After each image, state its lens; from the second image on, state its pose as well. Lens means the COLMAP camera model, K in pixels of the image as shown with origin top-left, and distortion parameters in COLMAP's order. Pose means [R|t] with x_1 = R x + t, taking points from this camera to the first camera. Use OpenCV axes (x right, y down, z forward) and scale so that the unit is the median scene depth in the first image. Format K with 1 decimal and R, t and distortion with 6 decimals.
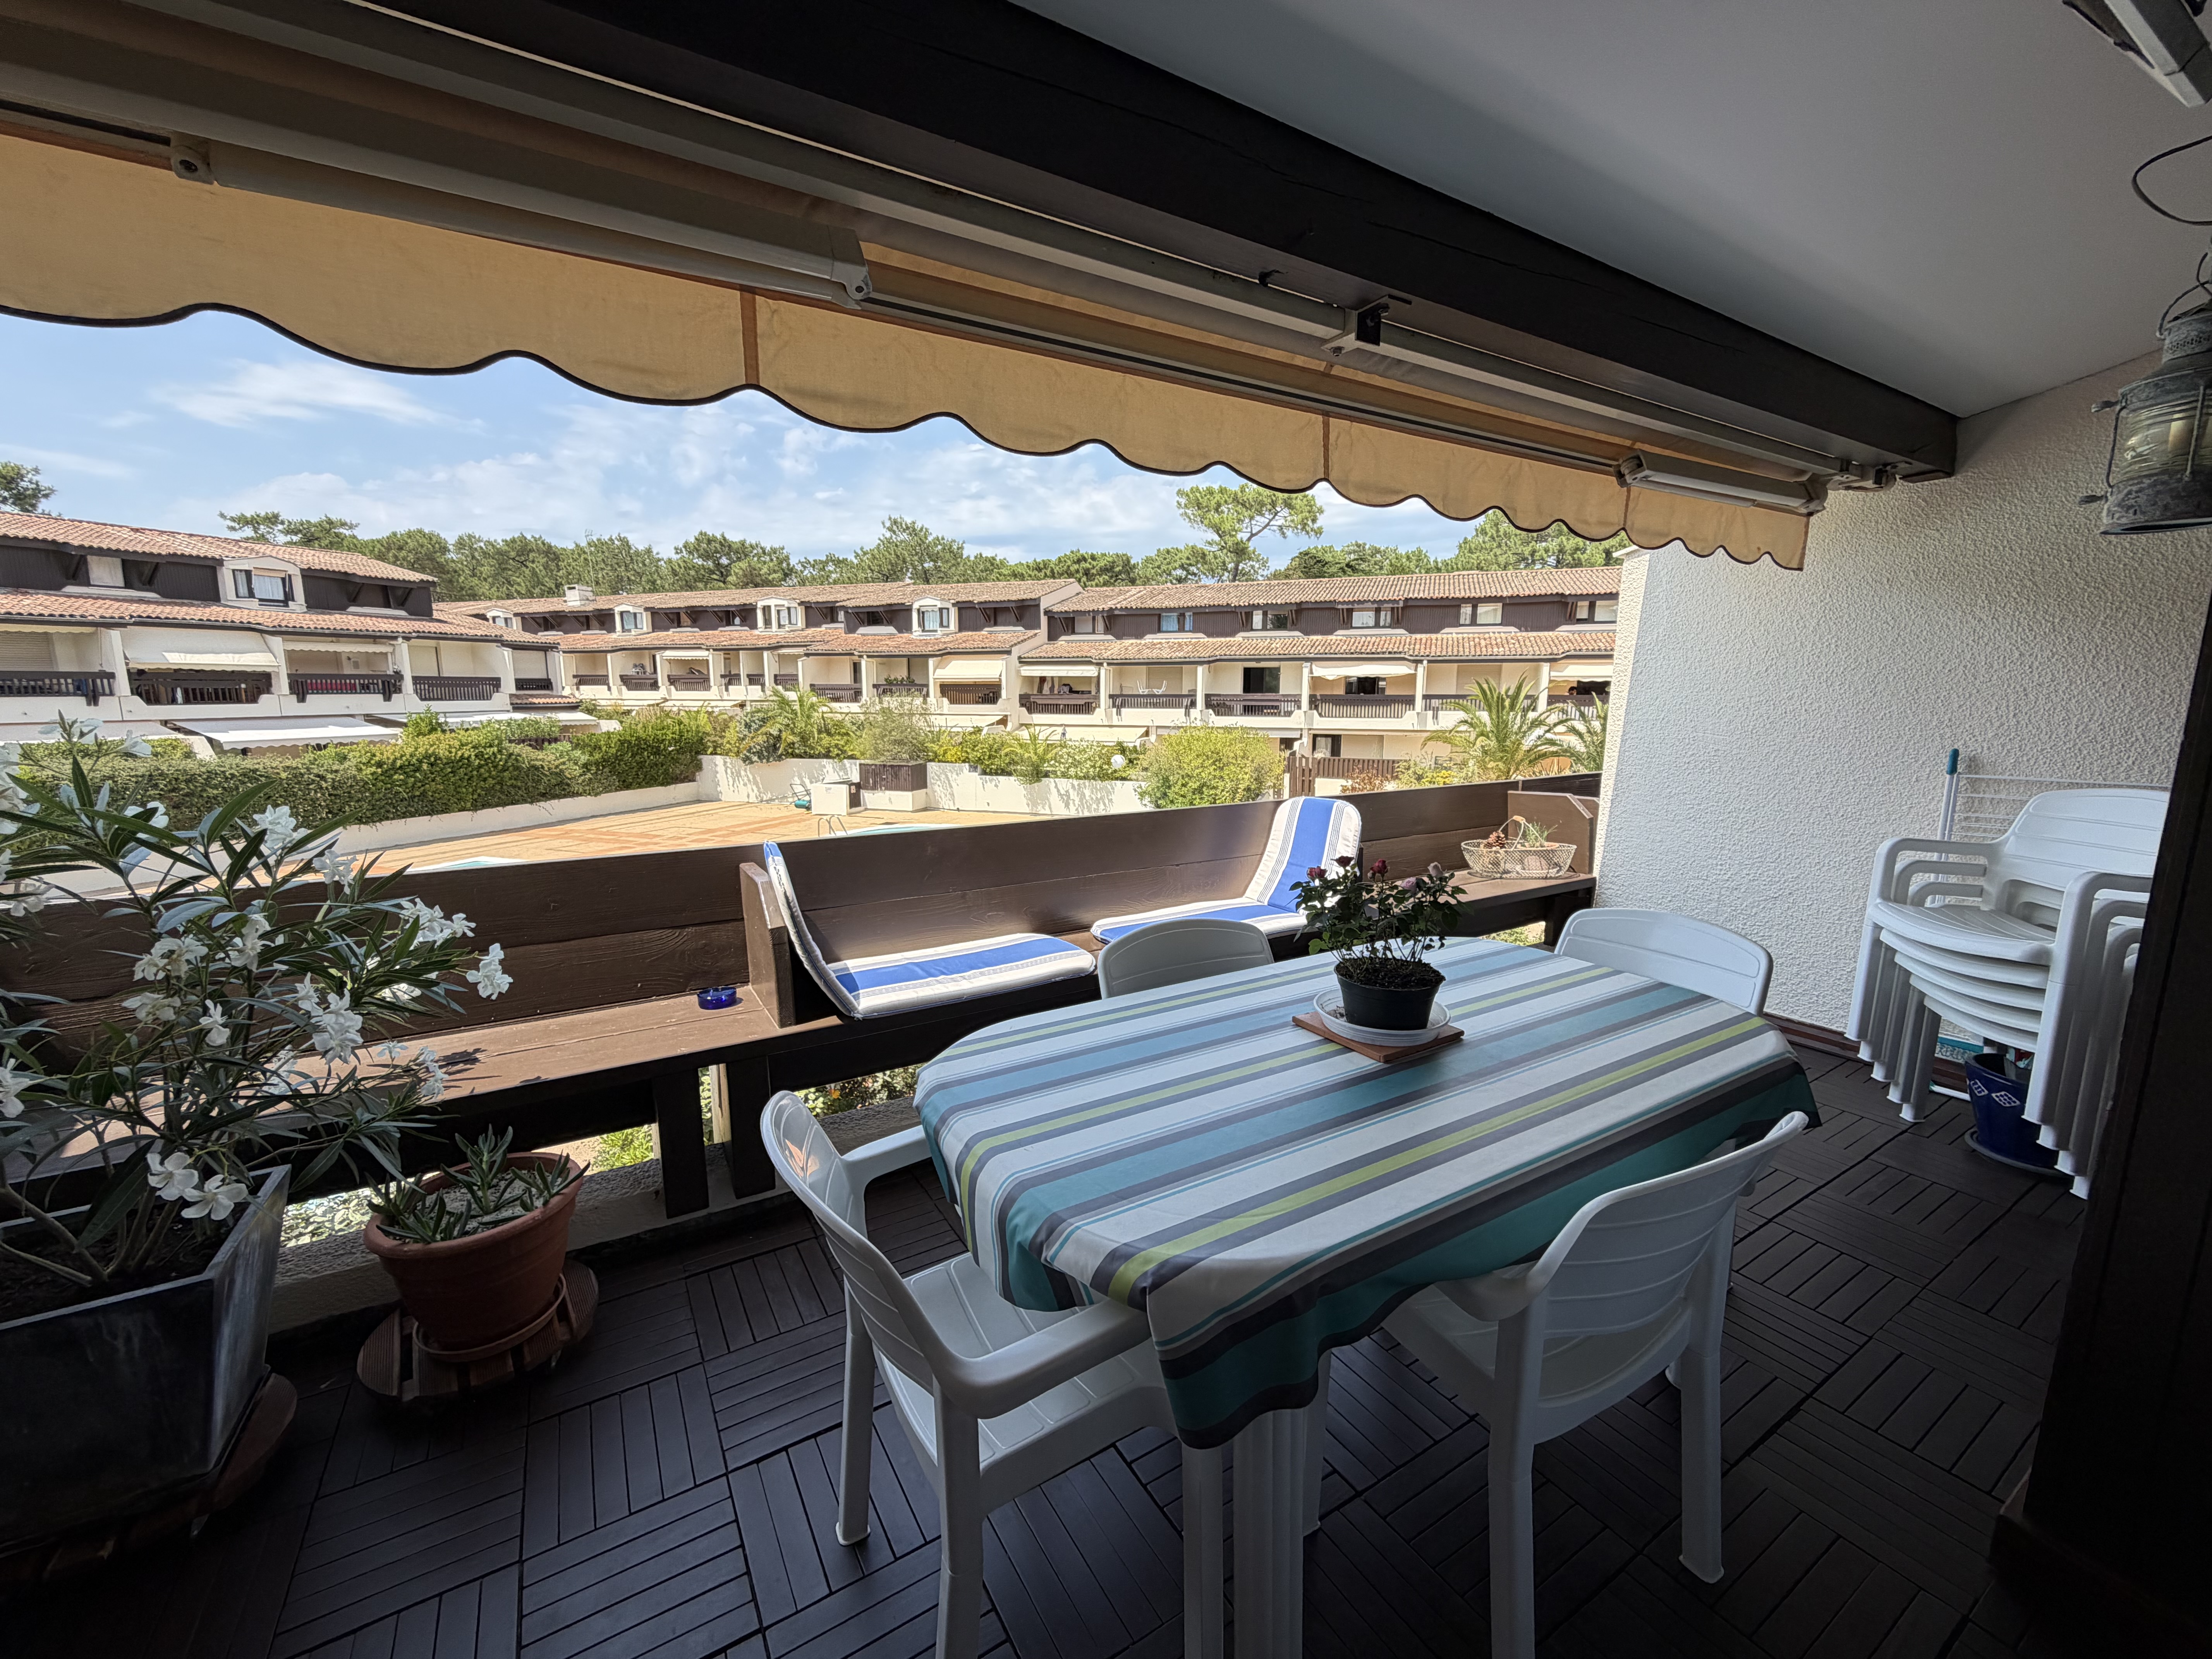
lens RADIAL K [[885.6, 0, 1106.0], [0, 885.6, 829.5], [0, 0, 1]] dist [0.001181, 0.000121]
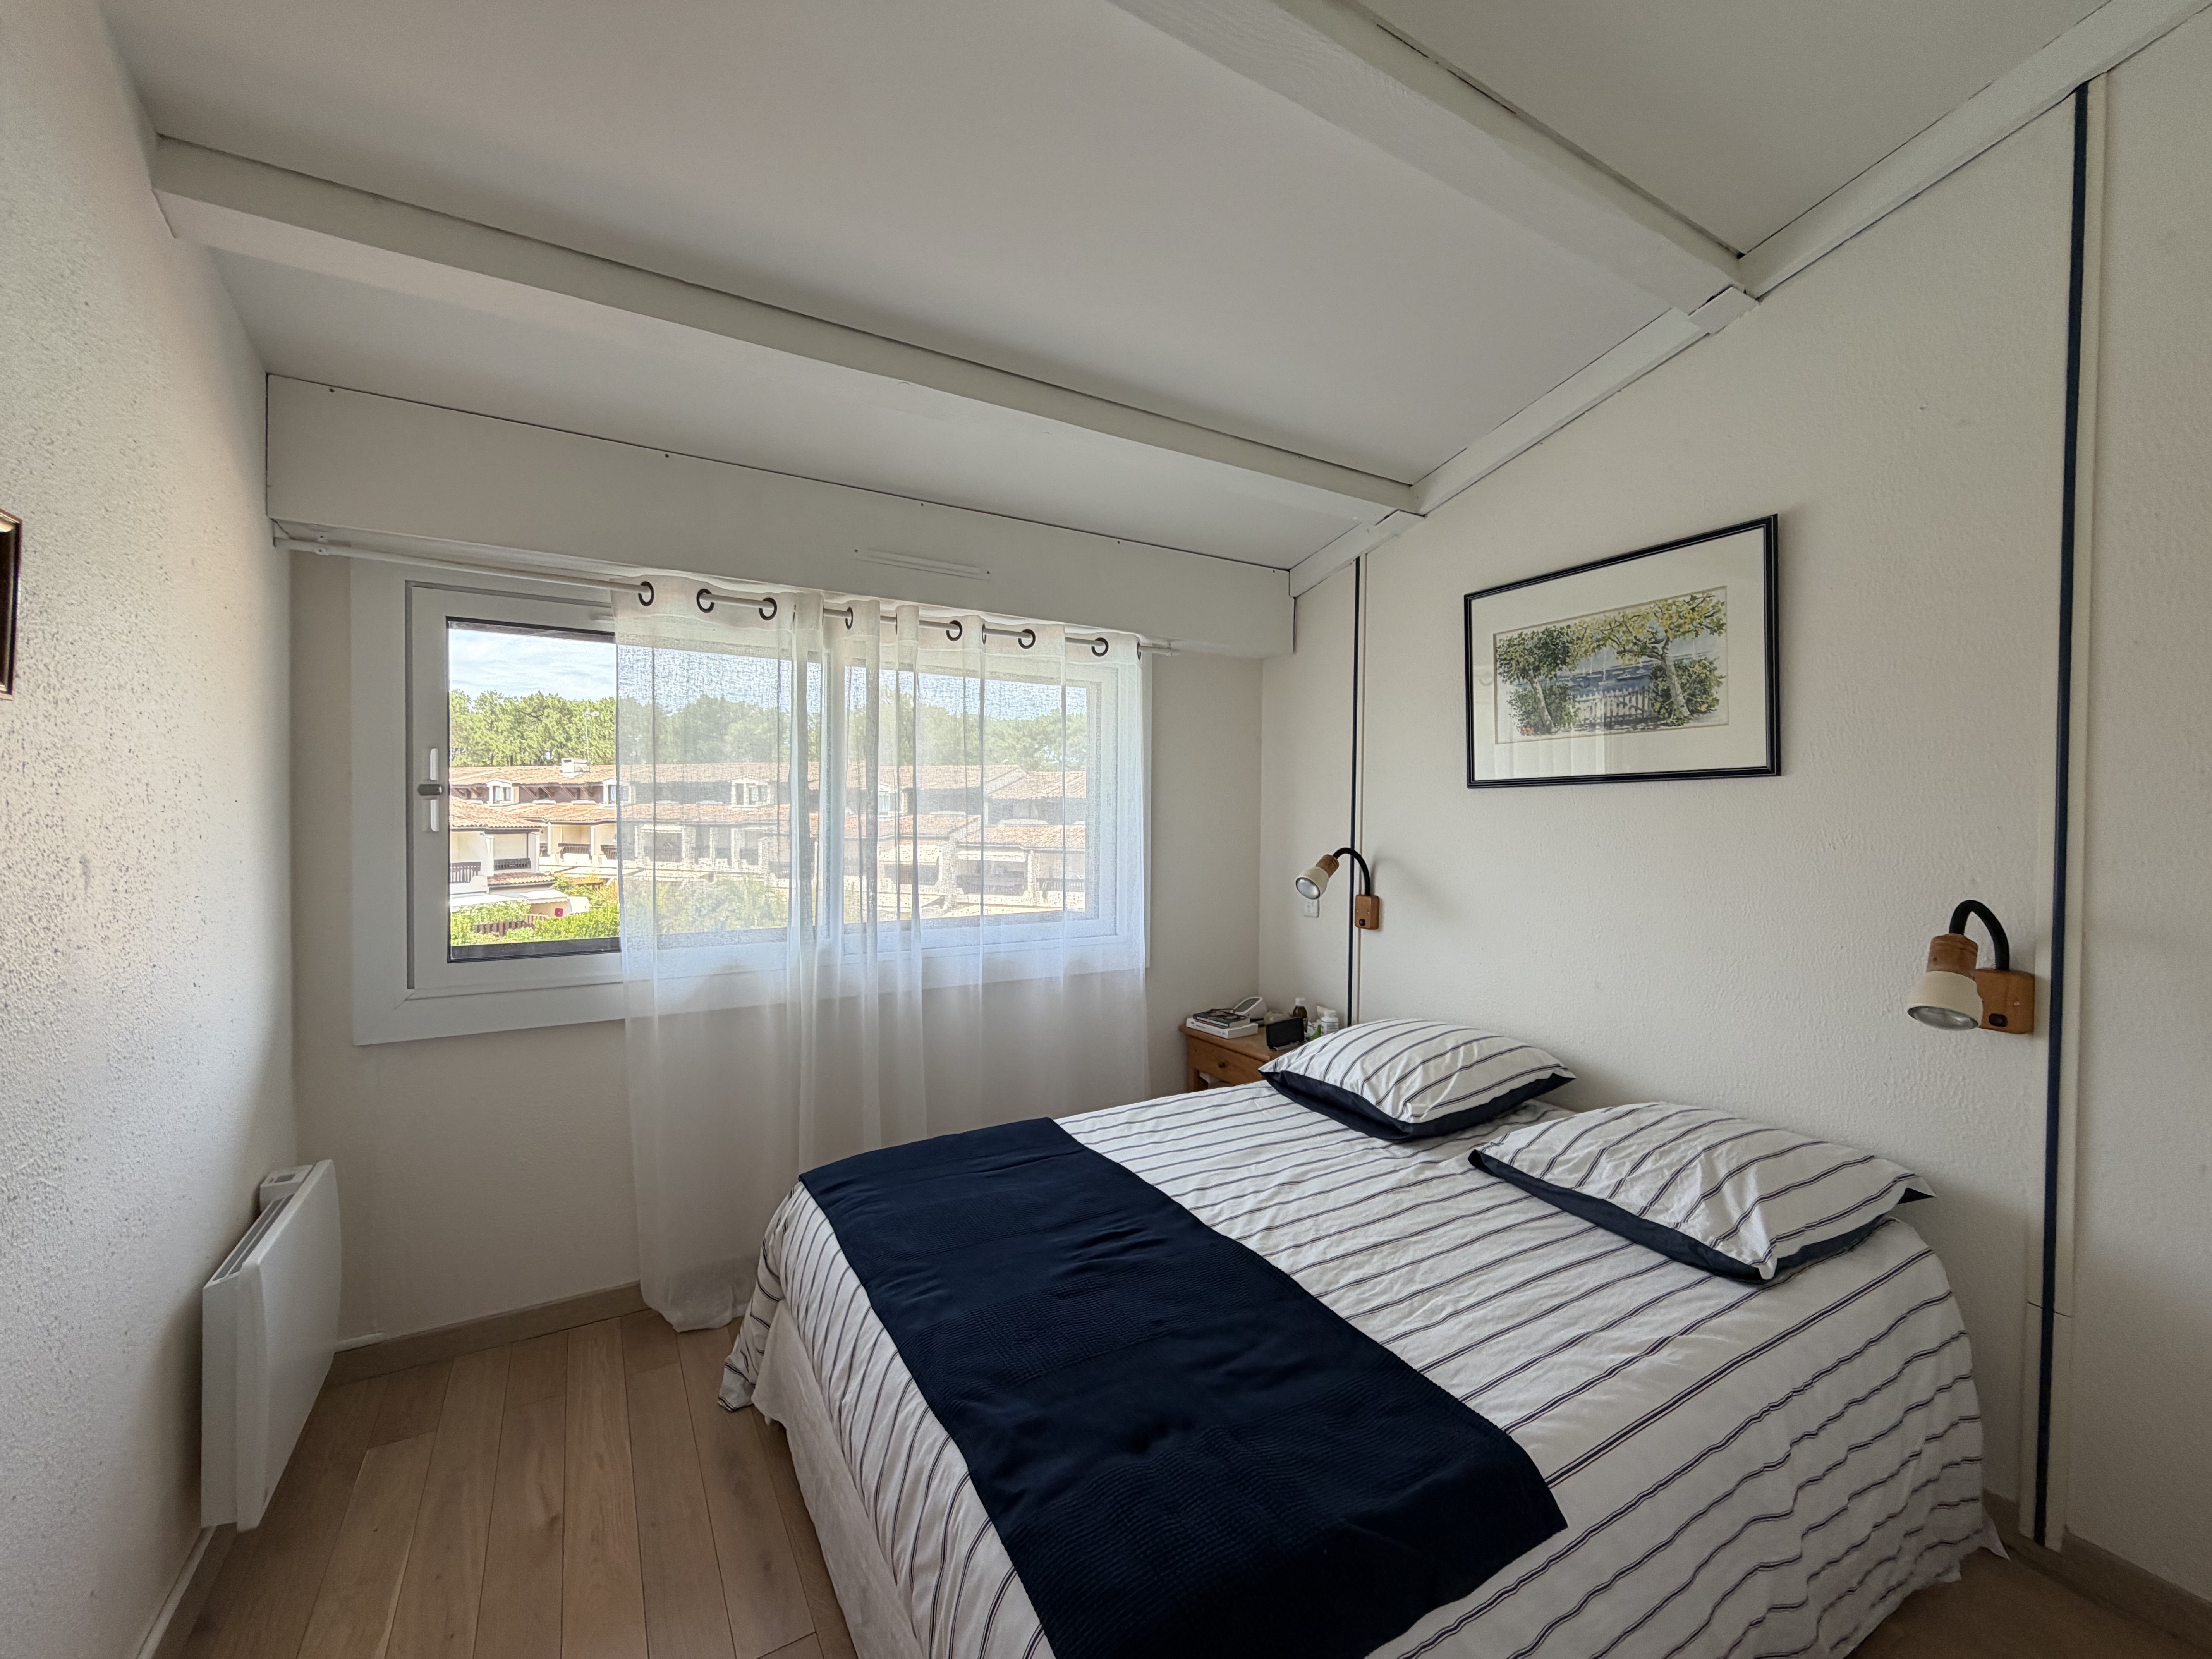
lens RADIAL K [[894.2, 0, 1106.0], [0, 894.2, 829.5], [0, 0, 1]] dist [-0.000904, -0.000071]
pose [[0.999894, 0.004612, -0.013791, 0.082906], [-0.006515, 0.989944, -0.141313, -0.046449], [0.013000, 0.141388, 0.989869, -0.071547]]
